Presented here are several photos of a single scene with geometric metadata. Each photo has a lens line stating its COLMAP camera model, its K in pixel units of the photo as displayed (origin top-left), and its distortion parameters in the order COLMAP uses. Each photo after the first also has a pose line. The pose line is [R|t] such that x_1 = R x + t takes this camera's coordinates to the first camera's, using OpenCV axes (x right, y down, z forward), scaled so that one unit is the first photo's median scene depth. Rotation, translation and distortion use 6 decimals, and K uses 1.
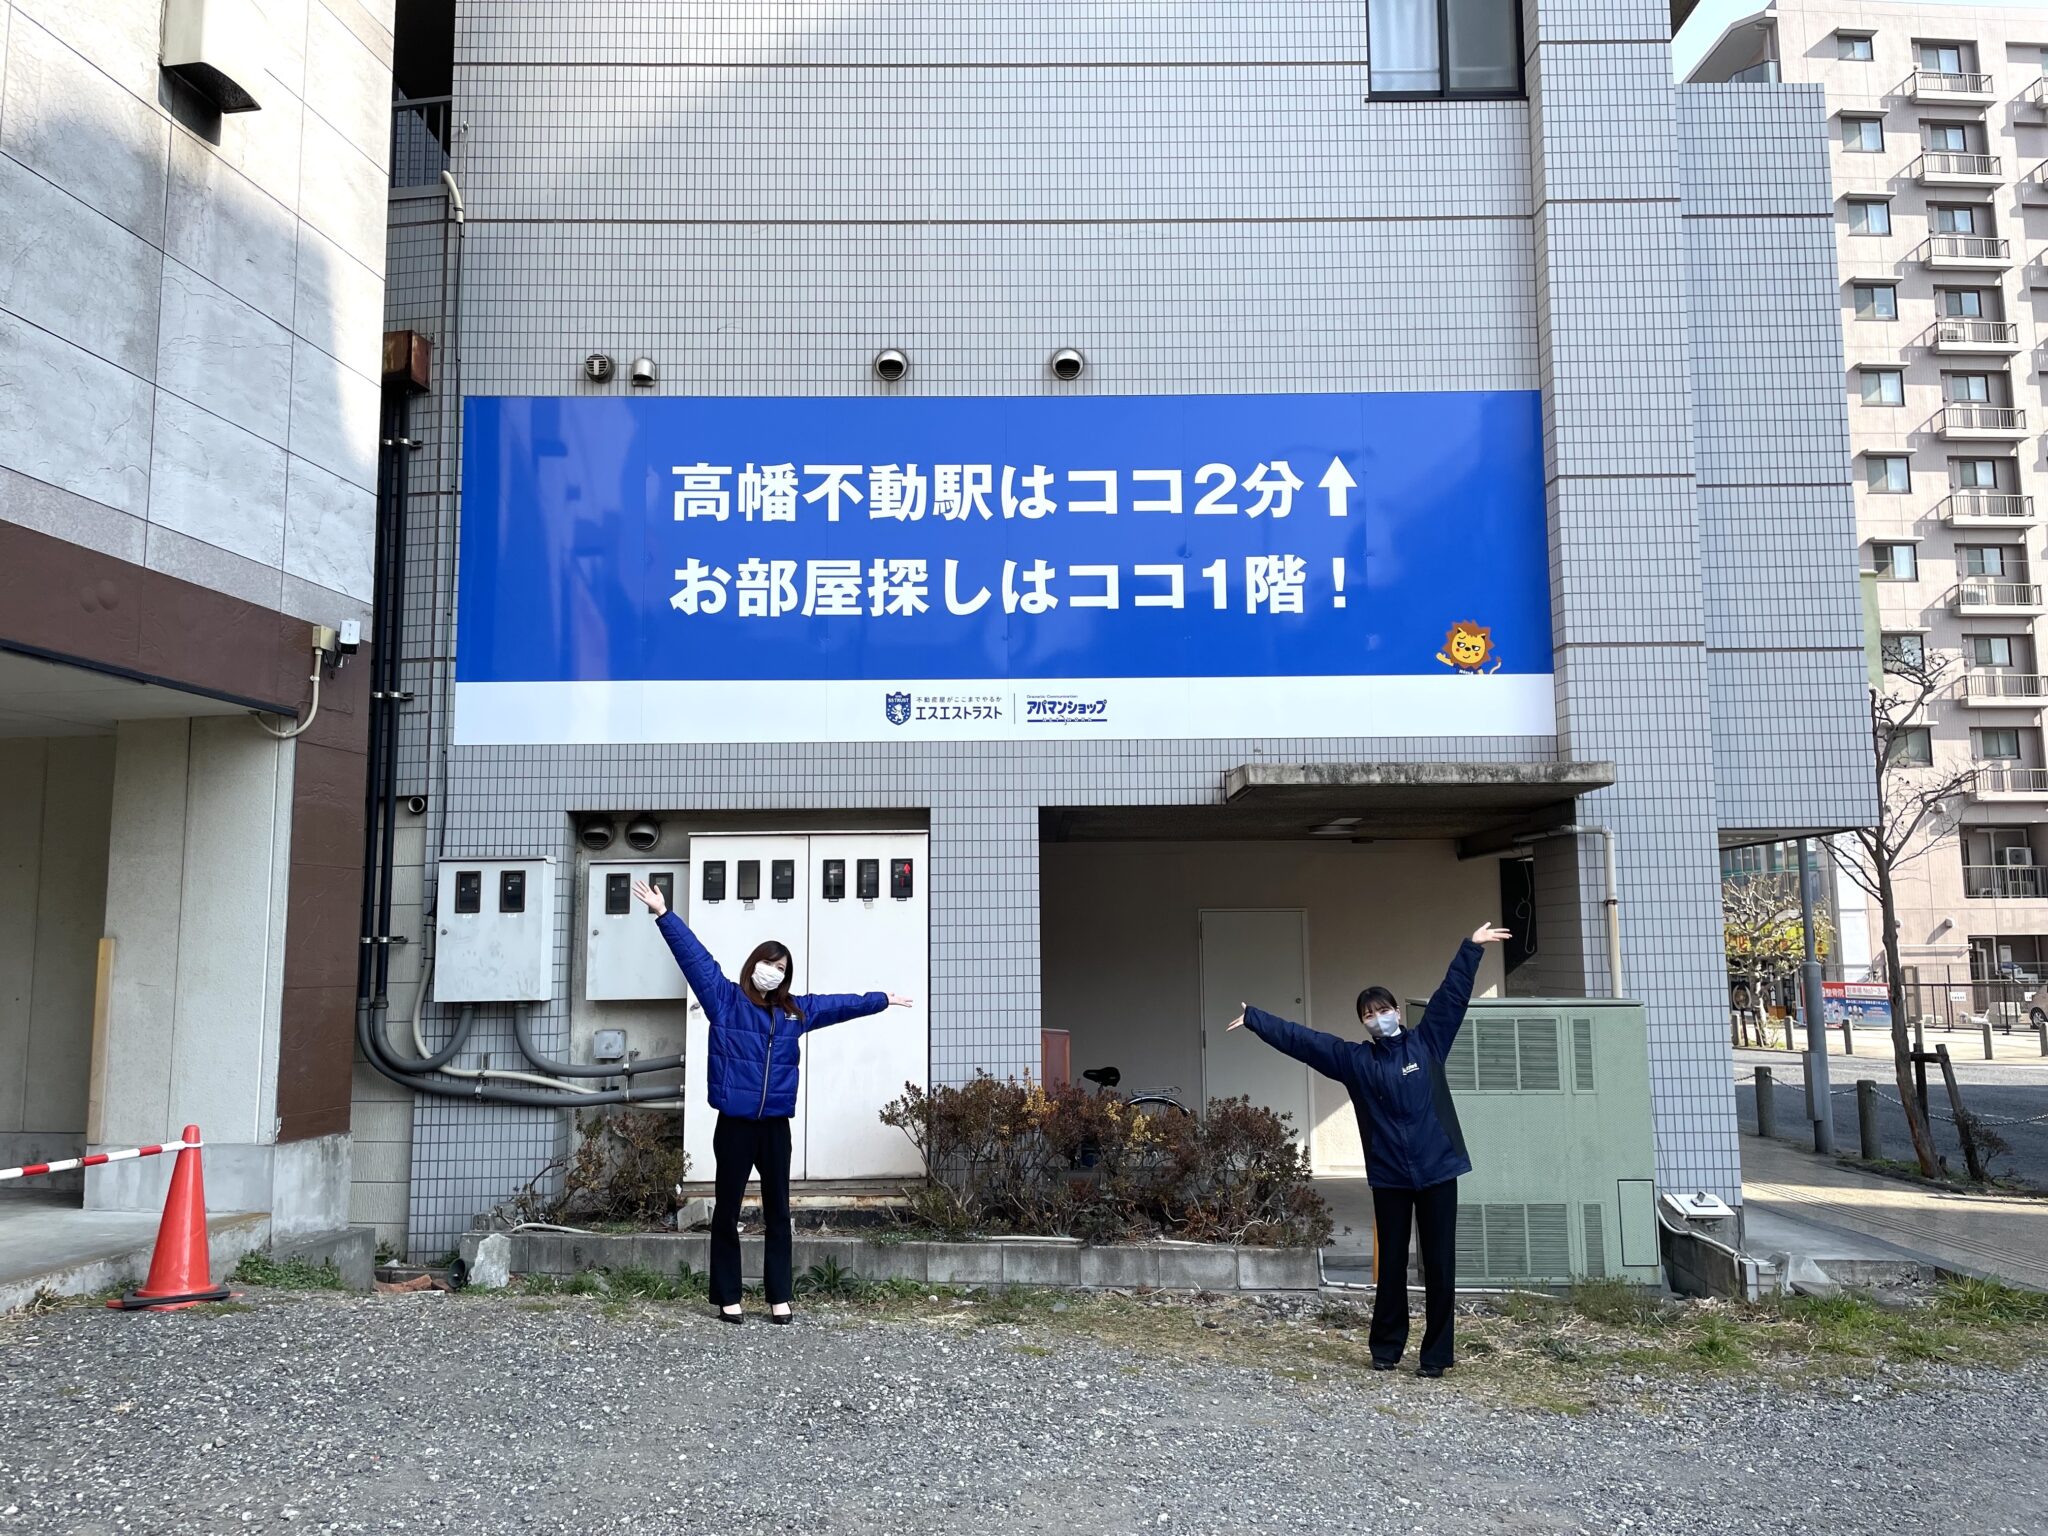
lens RADIAL K [[1524.2, 0, 1016.9], [0, 1524.2, 750.7], [0, 0, 1]] dist [0.082051, -0.104592]
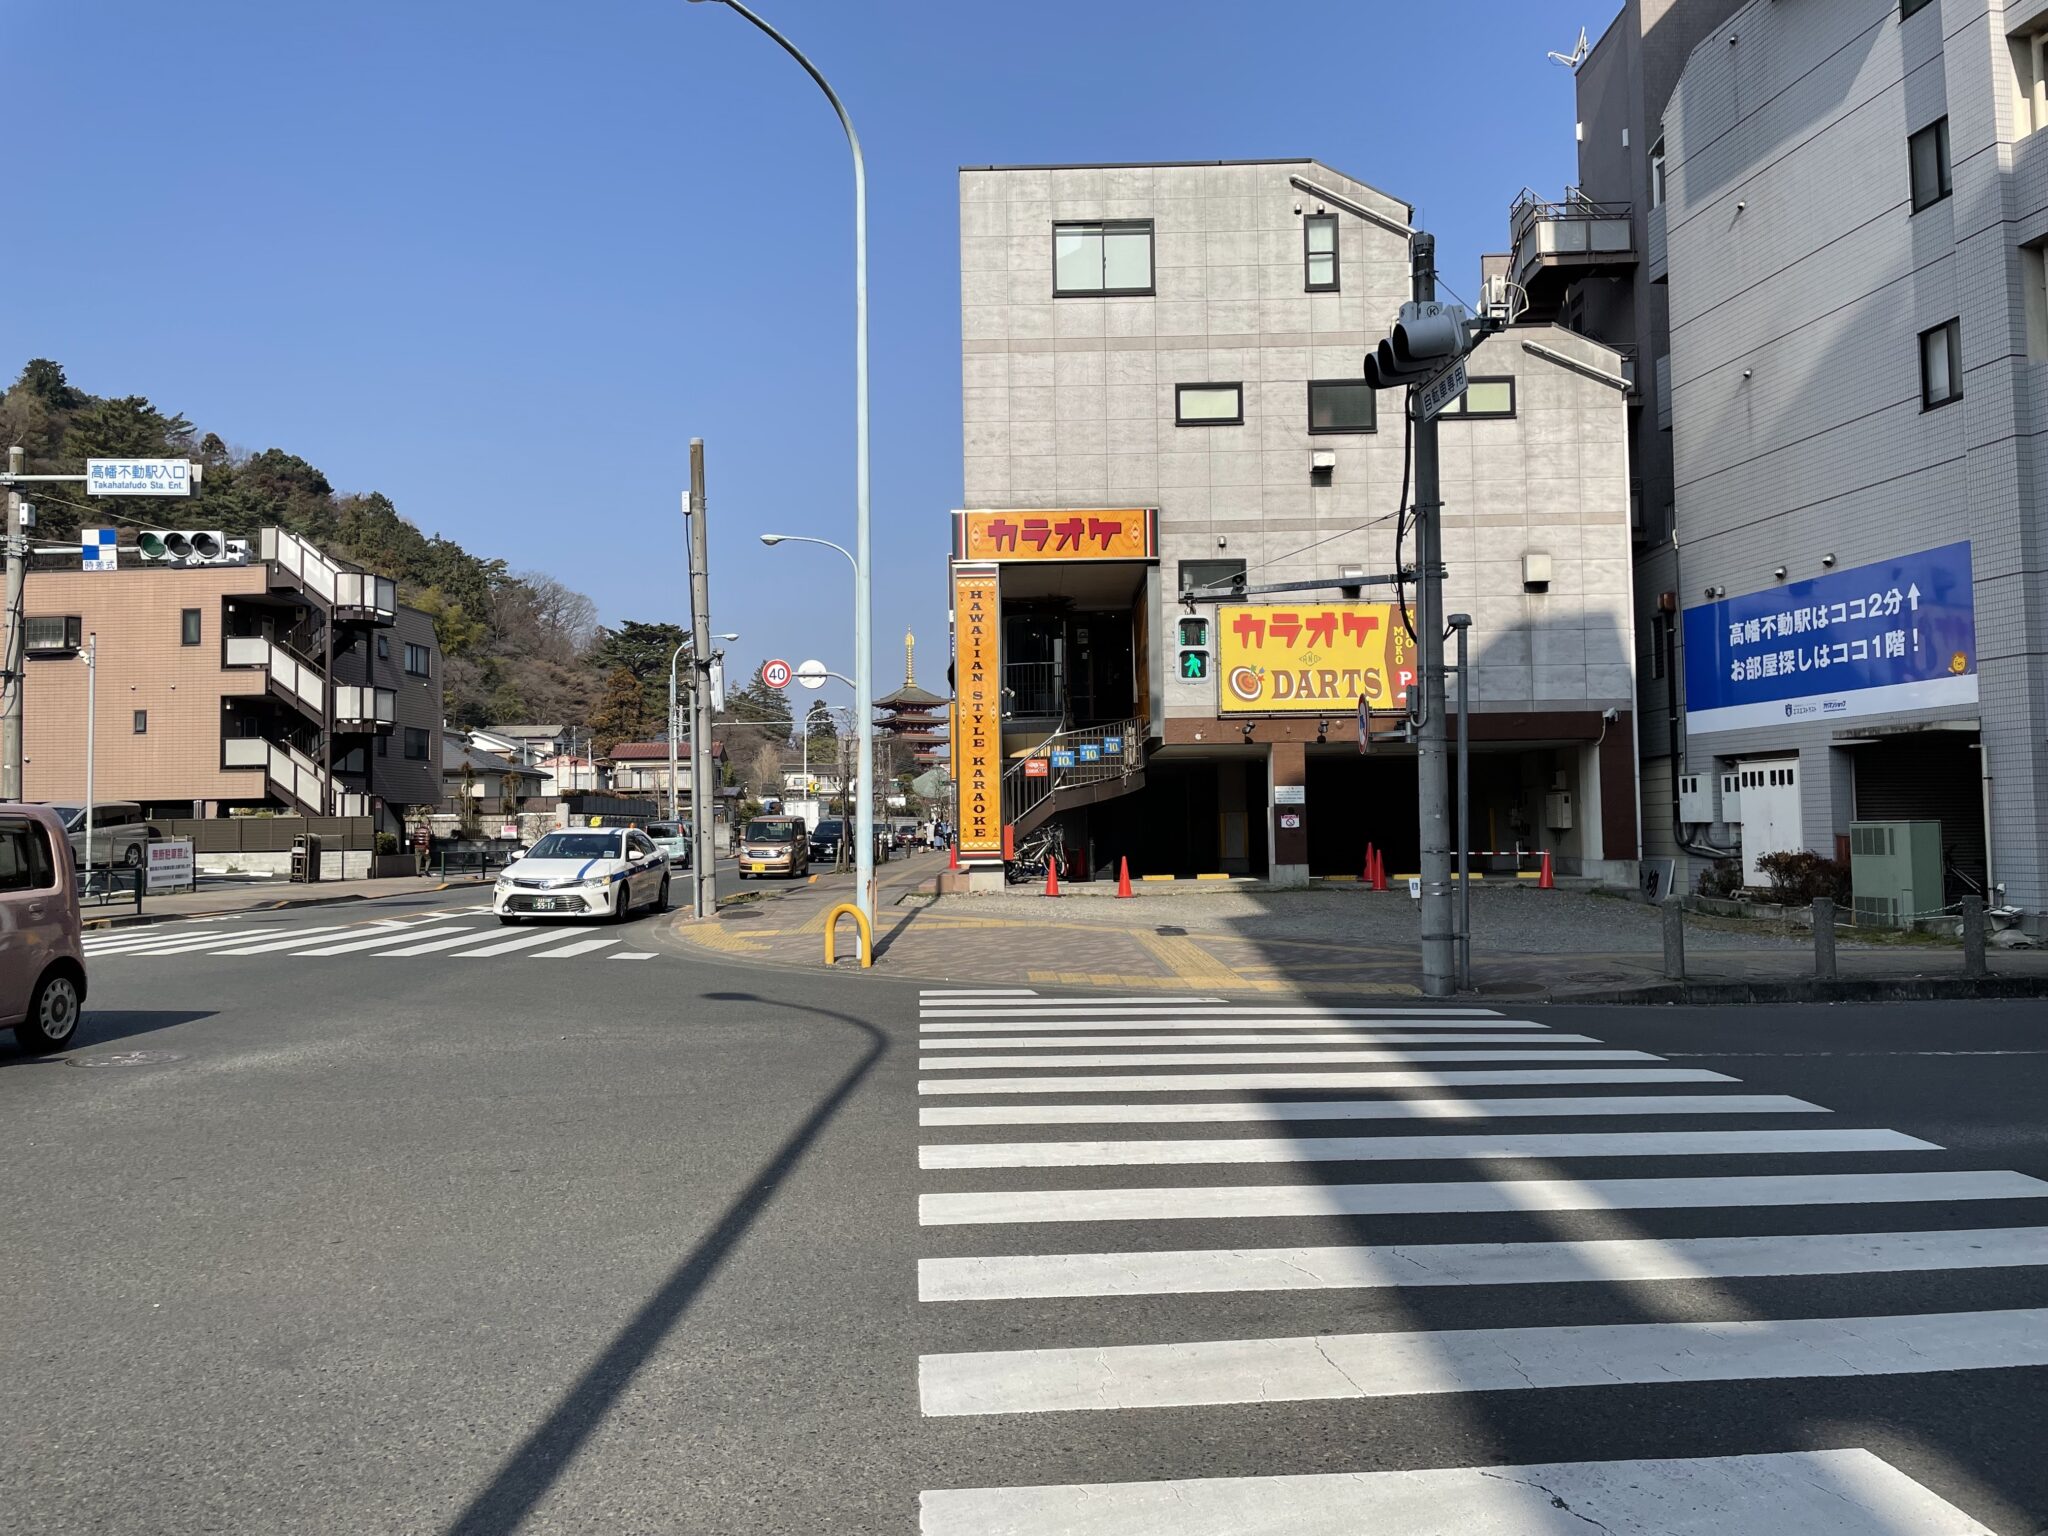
lens RADIAL K [[1524.2, 0, 1016.9], [0, 1524.2, 750.7], [0, 0, 1]] dist [0.082051, -0.104592]
pose [[0.152399, -0.046035, -0.987246, 2.258684], [0.141703, 0.989612, -0.024270, -0.080453], [0.978108, -0.136197, 0.157339, -0.678216]]
